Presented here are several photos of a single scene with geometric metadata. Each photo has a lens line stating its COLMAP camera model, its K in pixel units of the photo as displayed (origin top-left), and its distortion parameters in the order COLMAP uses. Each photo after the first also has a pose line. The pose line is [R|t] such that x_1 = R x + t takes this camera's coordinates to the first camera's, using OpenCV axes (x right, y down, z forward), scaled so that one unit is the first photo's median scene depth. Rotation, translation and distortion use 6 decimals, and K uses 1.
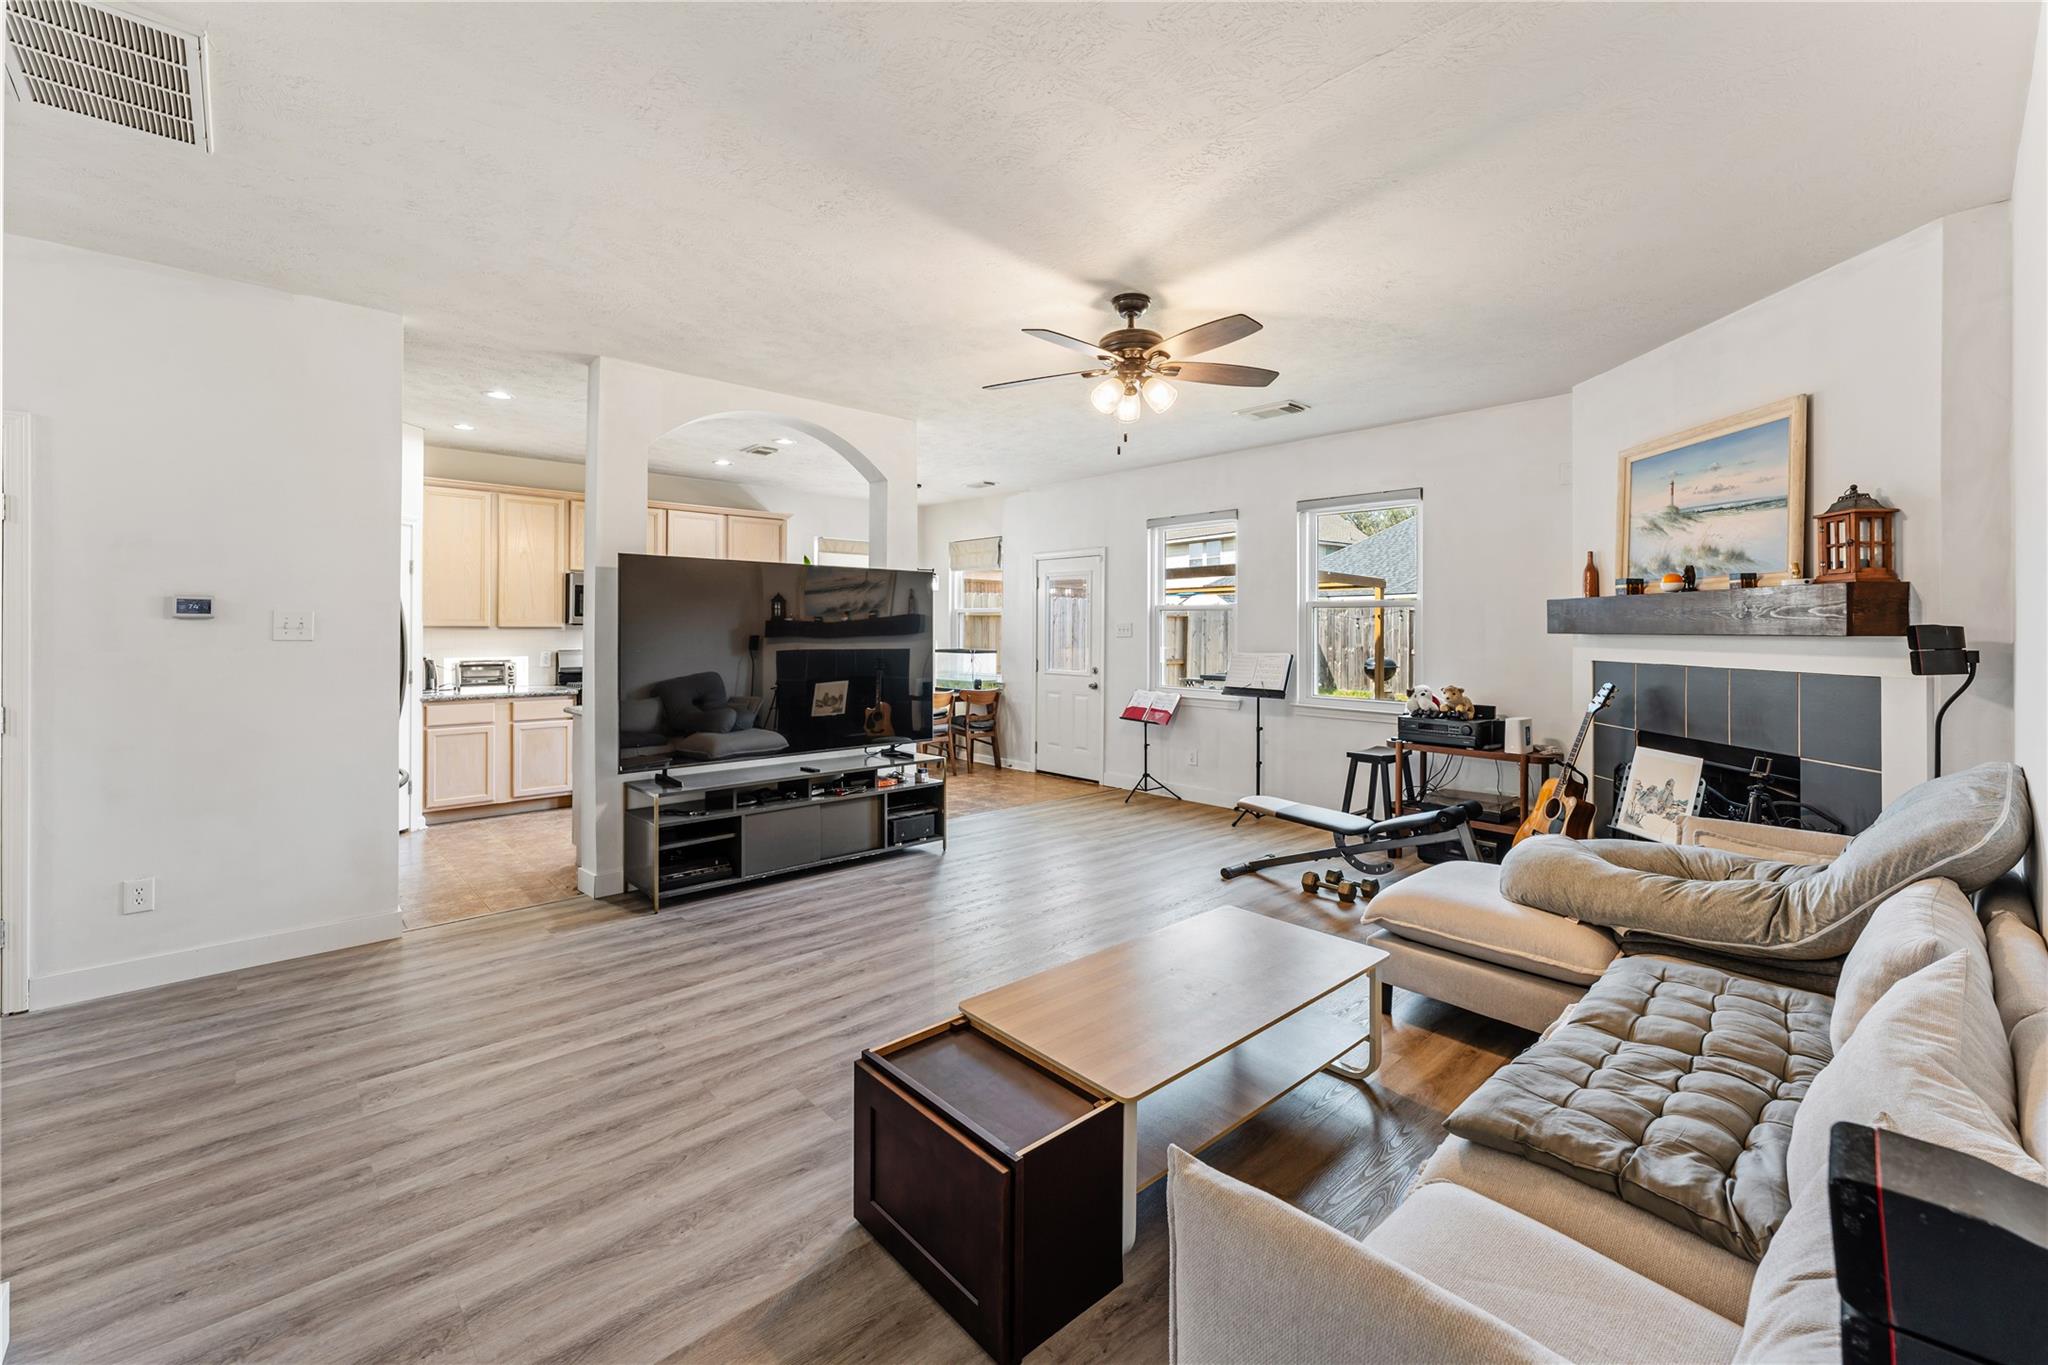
lens RADIAL K [[839.1, 0, 1016.9], [0, 839.1, 632.4], [0, 0, 1]] dist [0.000025, -0.000146]
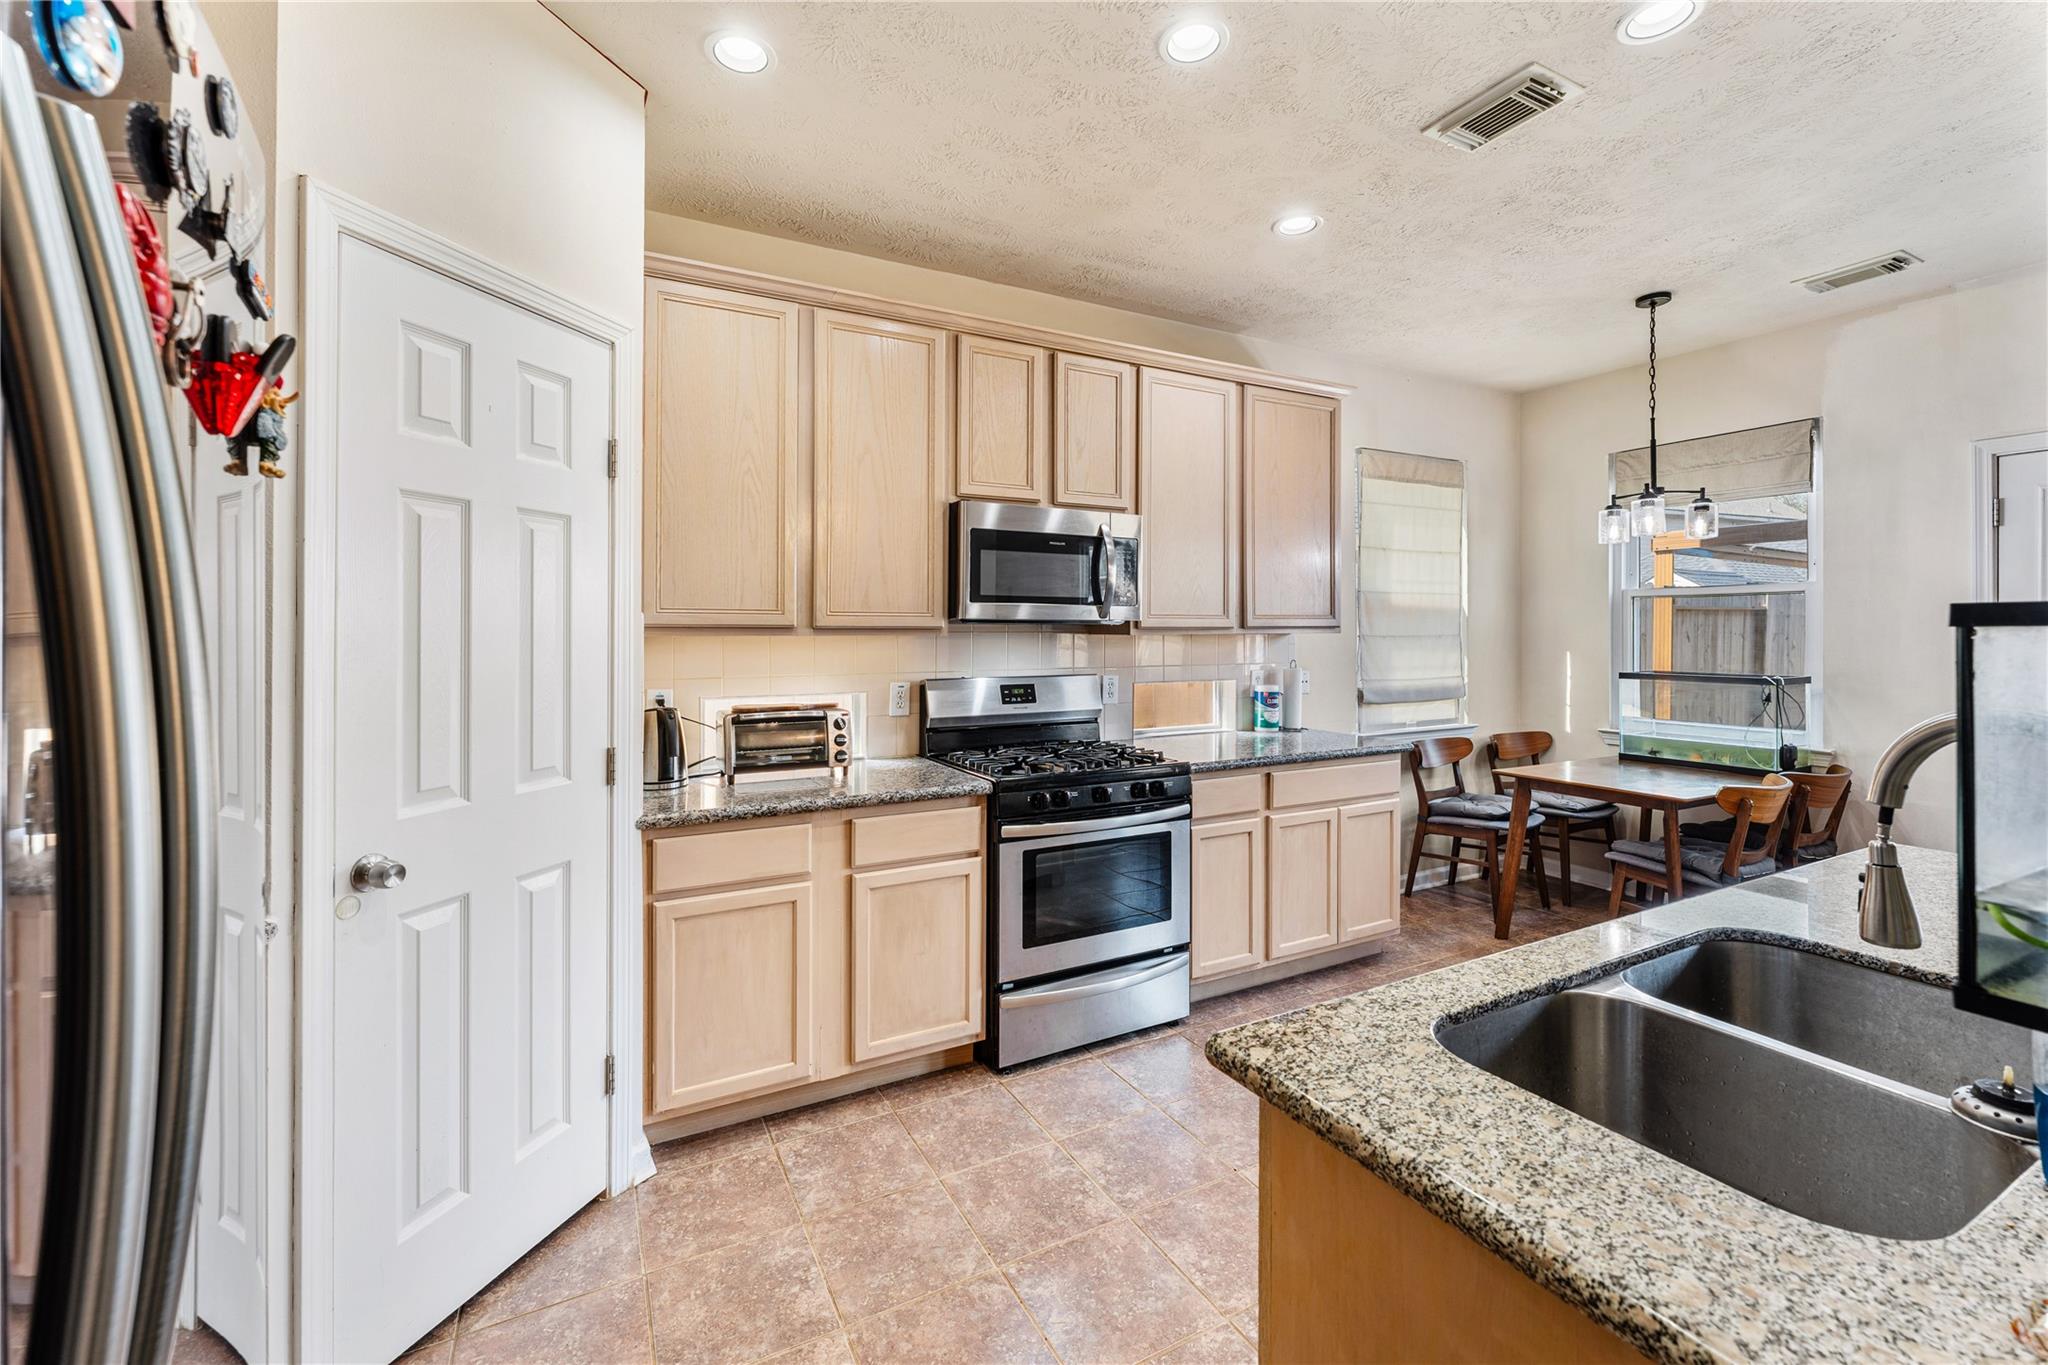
lens RADIAL K [[839.1, 0, 1016.9], [0, 839.1, 632.4], [0, 0, 1]] dist [0.000025, -0.000146]
pose [[0.965790, -0.004978, -0.259277, -0.411644], [0.003259, 0.999970, -0.007058, -0.000078], [0.259304, 0.005972, 0.965777, 0.621913]]
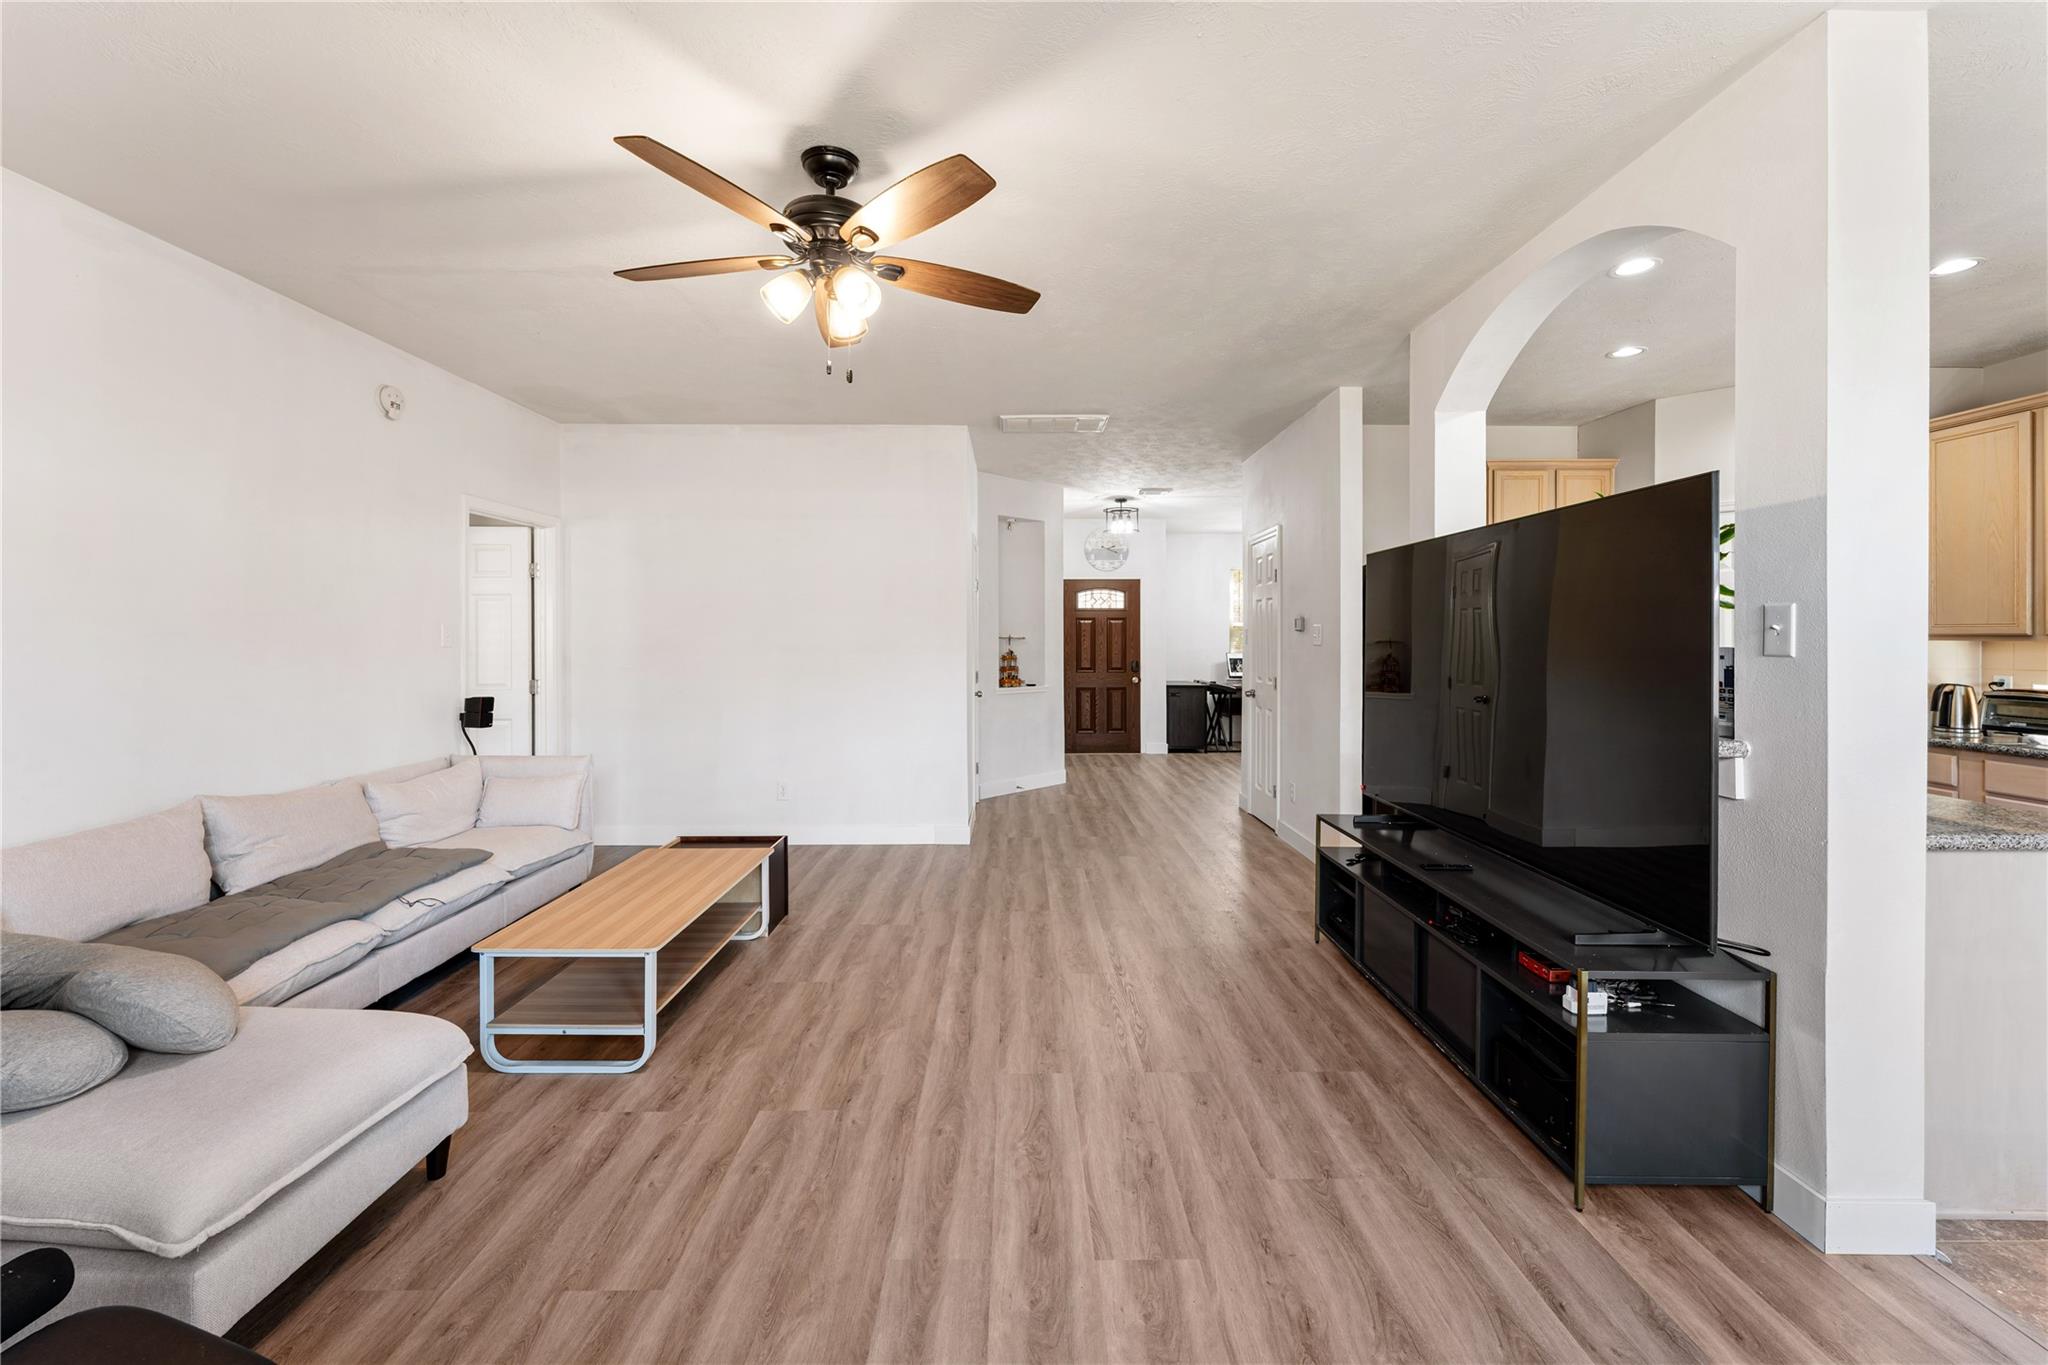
lens RADIAL K [[842.9, 0, 1024.6], [0, 842.9, 640.5], [0, 0, 1]] dist [-0.001373, -0.000166]
pose [[-0.667354, -0.000440, -0.744740, 0.299724], [-0.005322, 0.999977, 0.004178, -0.000792], [0.744722, 0.006751, -0.667341, 0.860209]]
